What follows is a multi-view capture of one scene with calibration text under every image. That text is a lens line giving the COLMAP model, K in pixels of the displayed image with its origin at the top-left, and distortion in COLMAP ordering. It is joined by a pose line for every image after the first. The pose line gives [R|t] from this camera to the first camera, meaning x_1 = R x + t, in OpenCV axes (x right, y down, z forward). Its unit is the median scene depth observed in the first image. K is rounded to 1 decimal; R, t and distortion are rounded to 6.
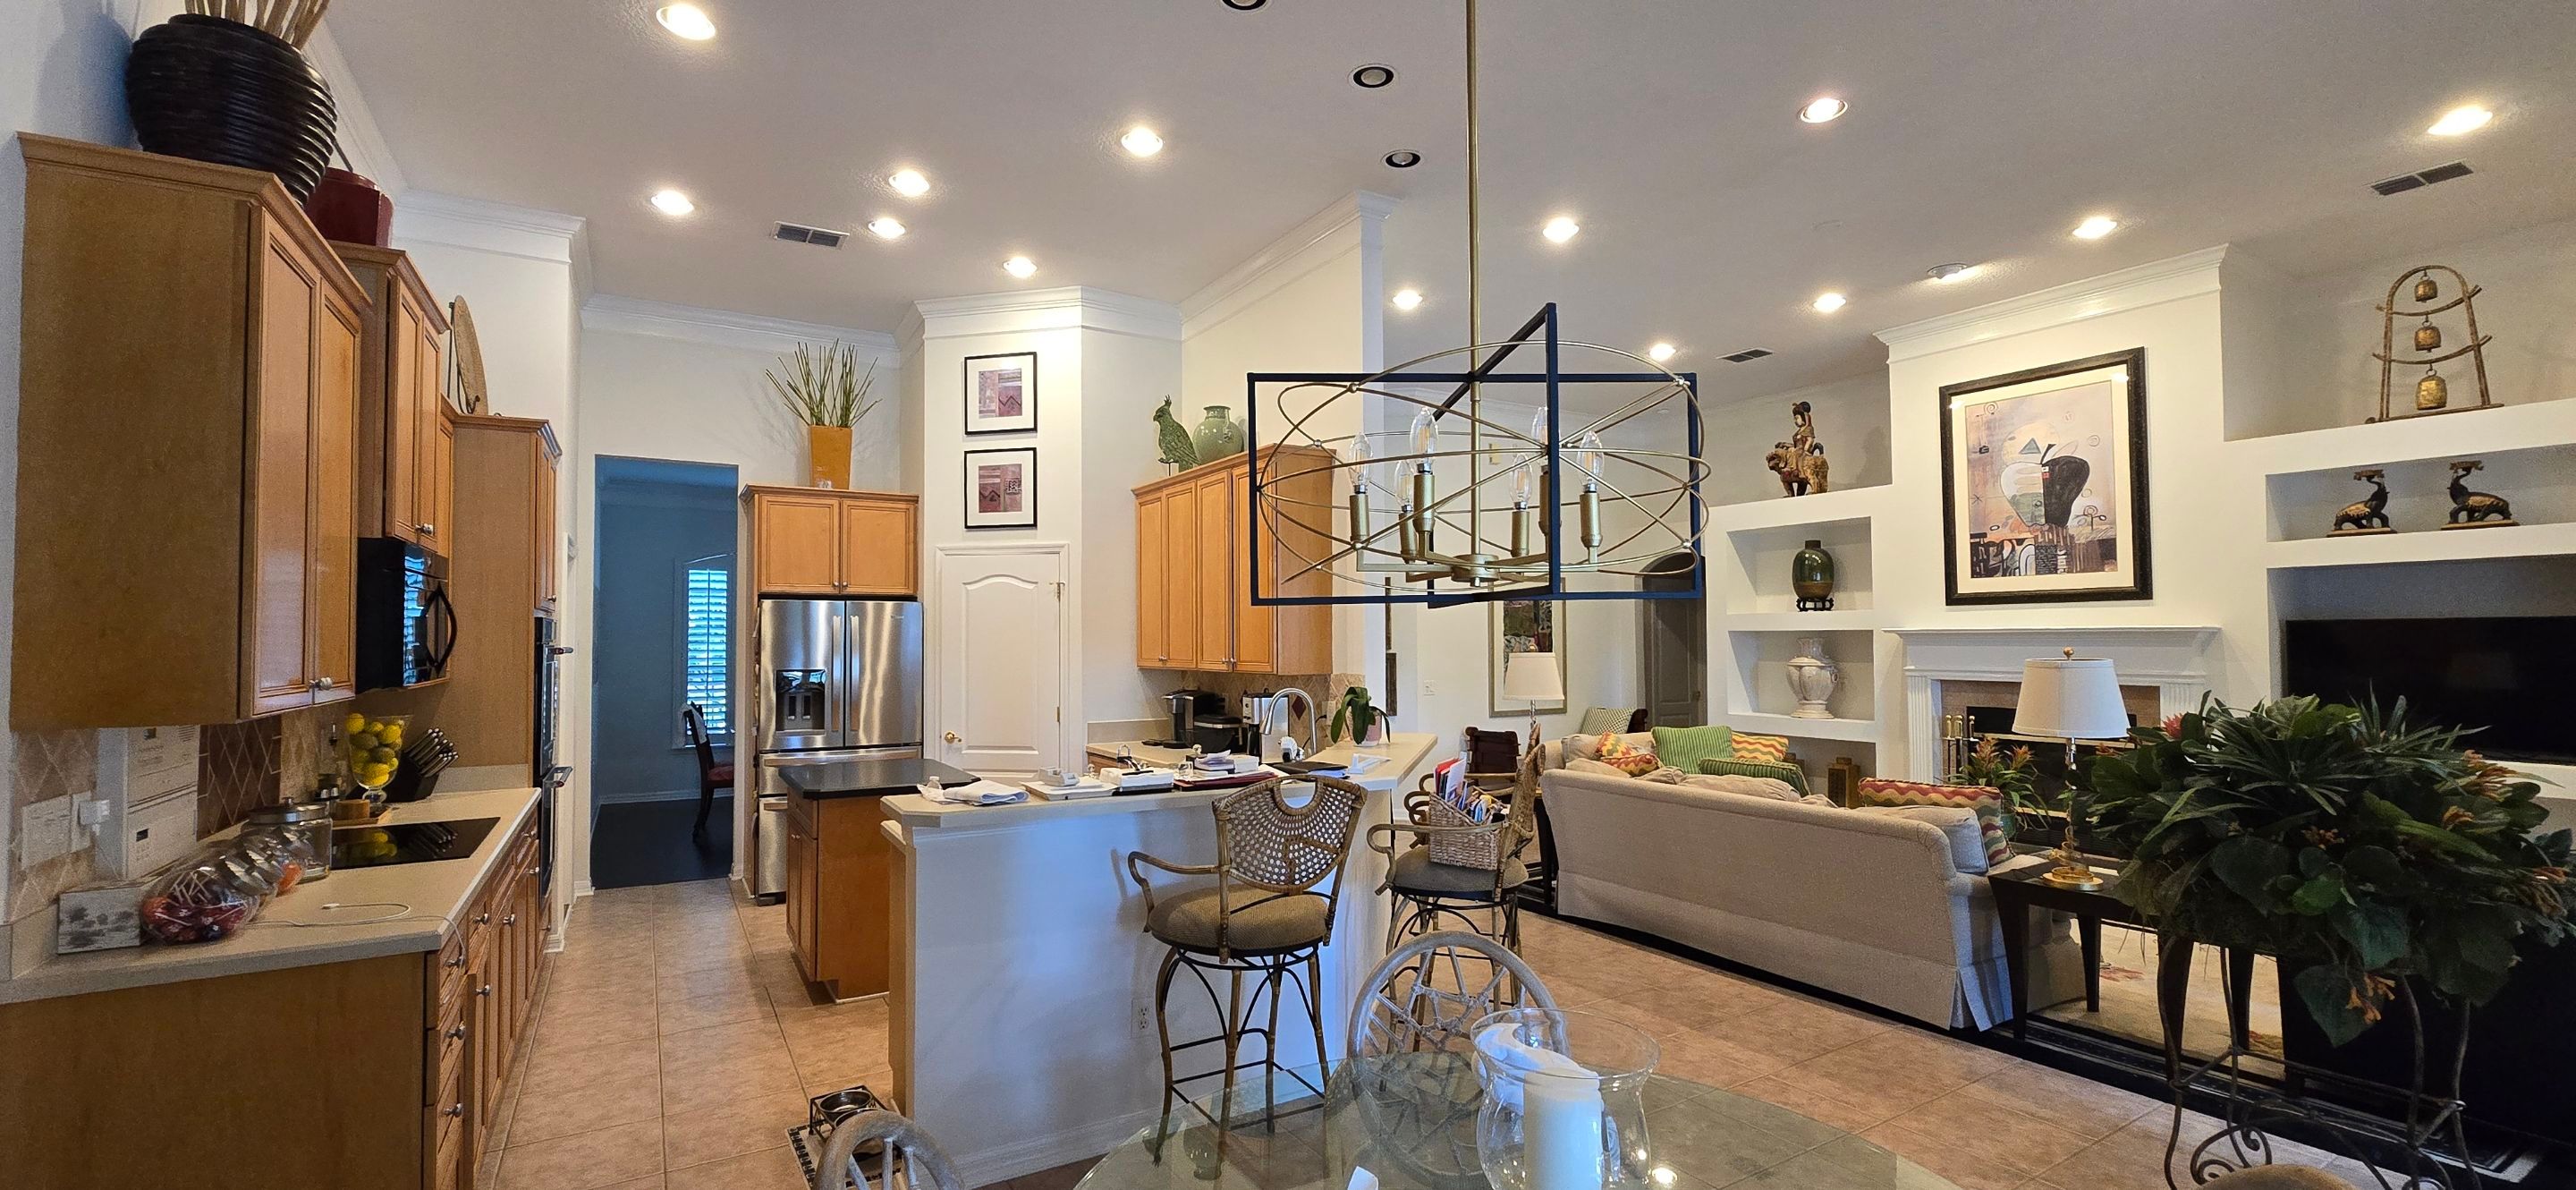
lens RADIAL K [[1049.0, 0, 1281.6], [0, 1049.0, 607.9], [0, 0, 1]] dist [0.001947, 0.000595]
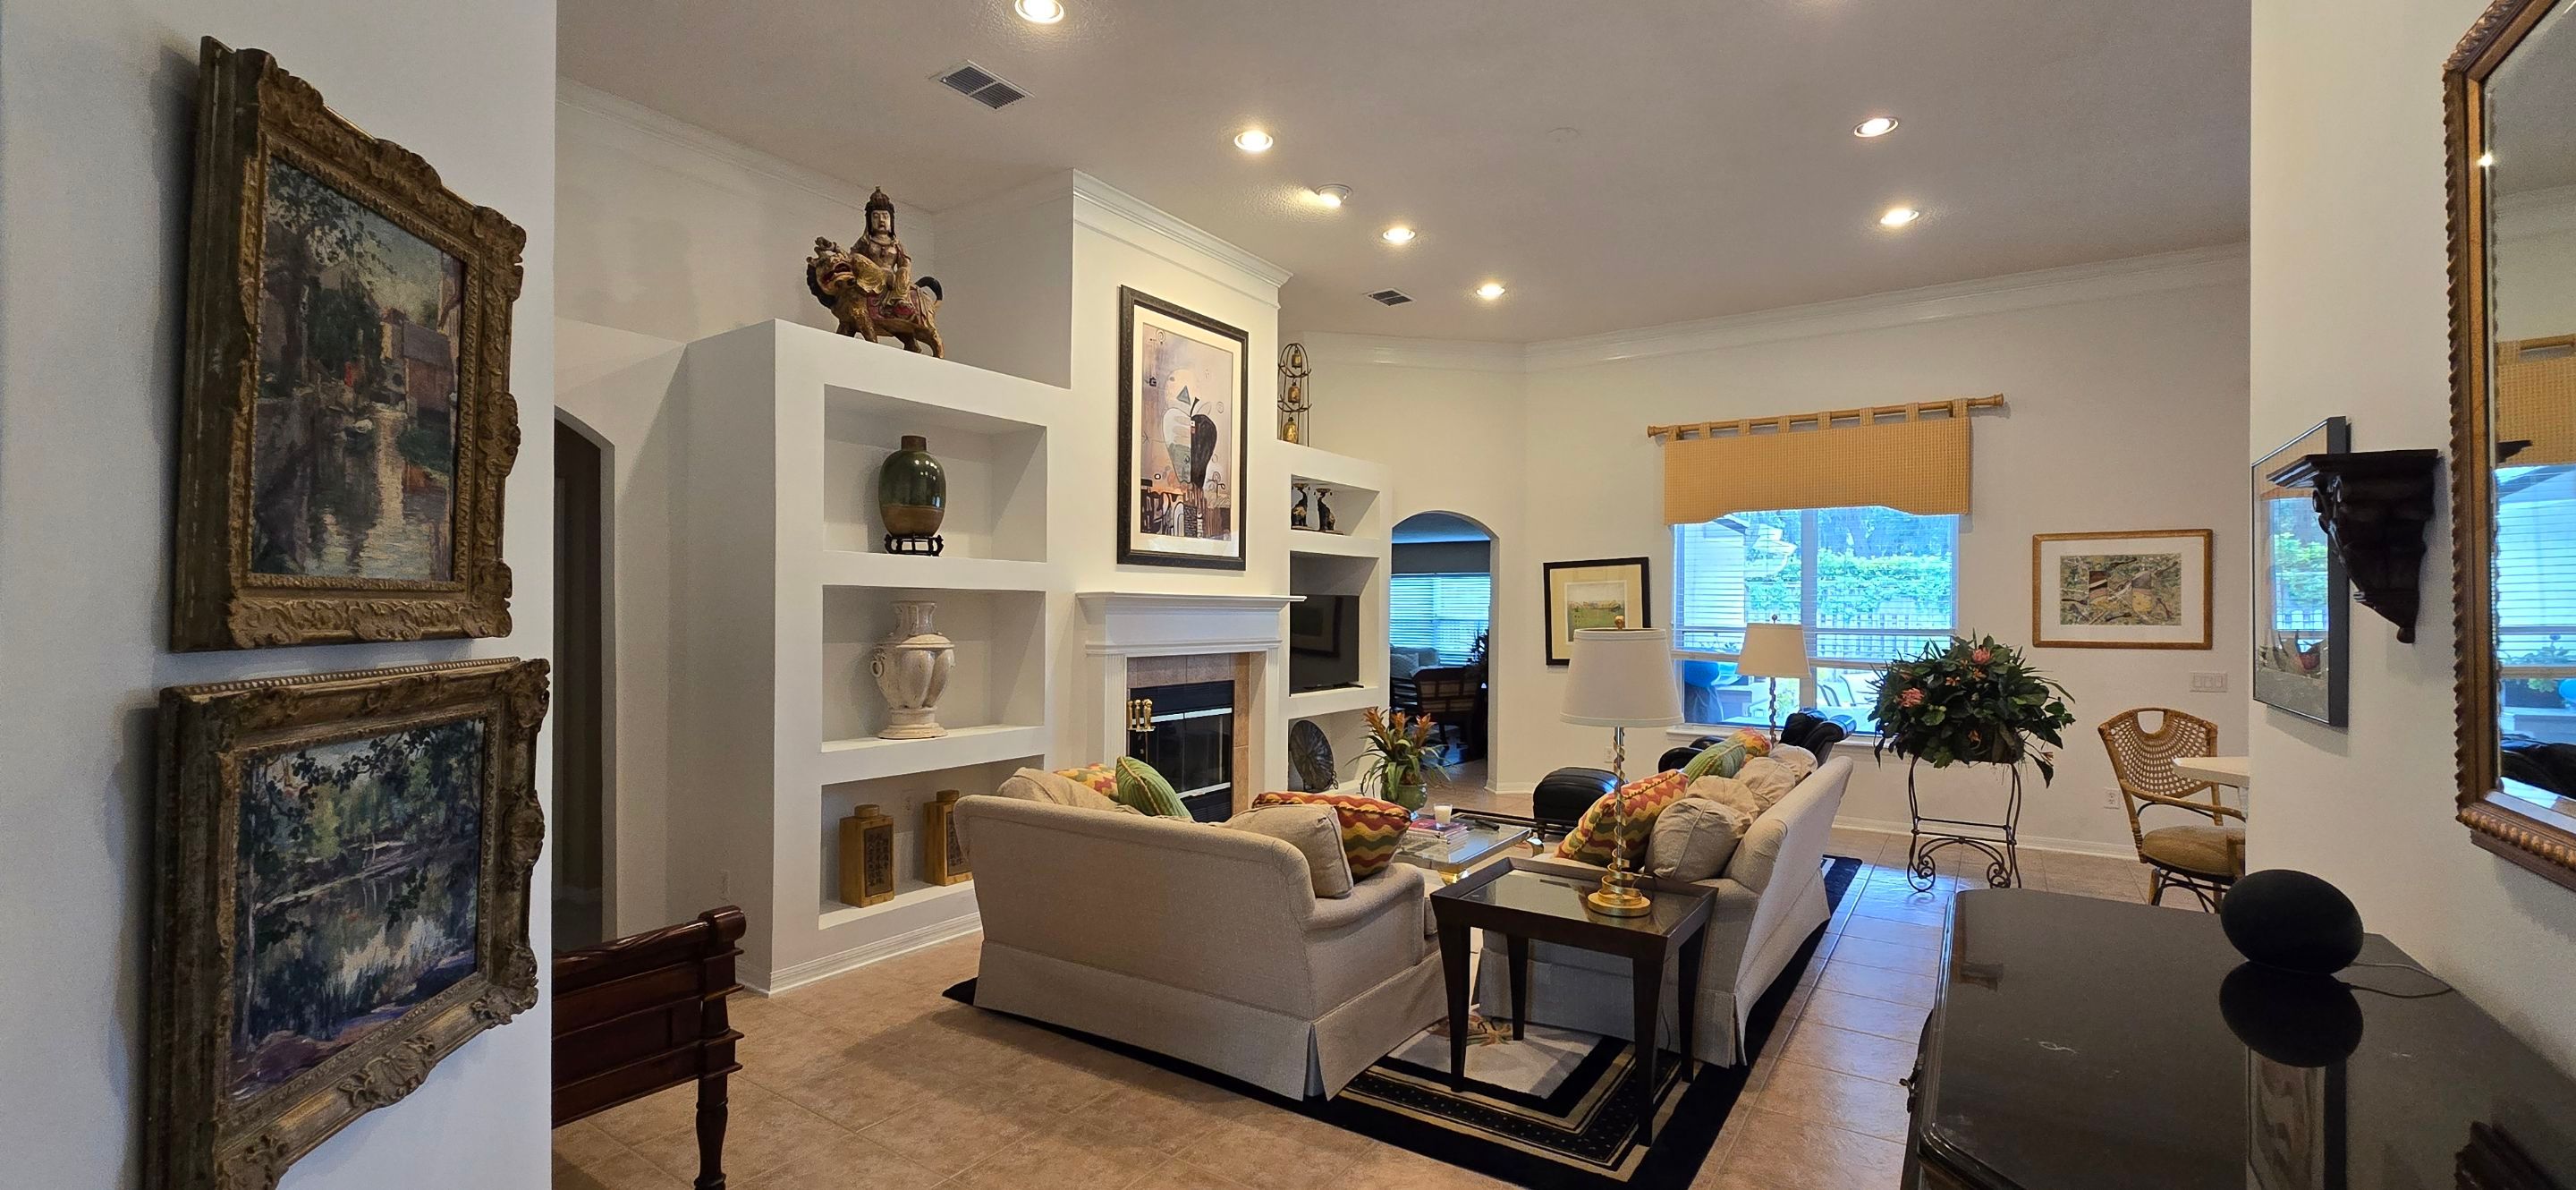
lens RADIAL K [[1049.0, 0, 1283.3], [0, 1049.0, 604.2], [0, 0, 1]] dist [0.001947, 0.000595]
pose [[-0.396283, 0.007103, 0.918101, -0.140388], [-0.031474, 0.999277, -0.021316, 0.041200], [-0.917589, -0.037343, -0.395773, 1.202540]]
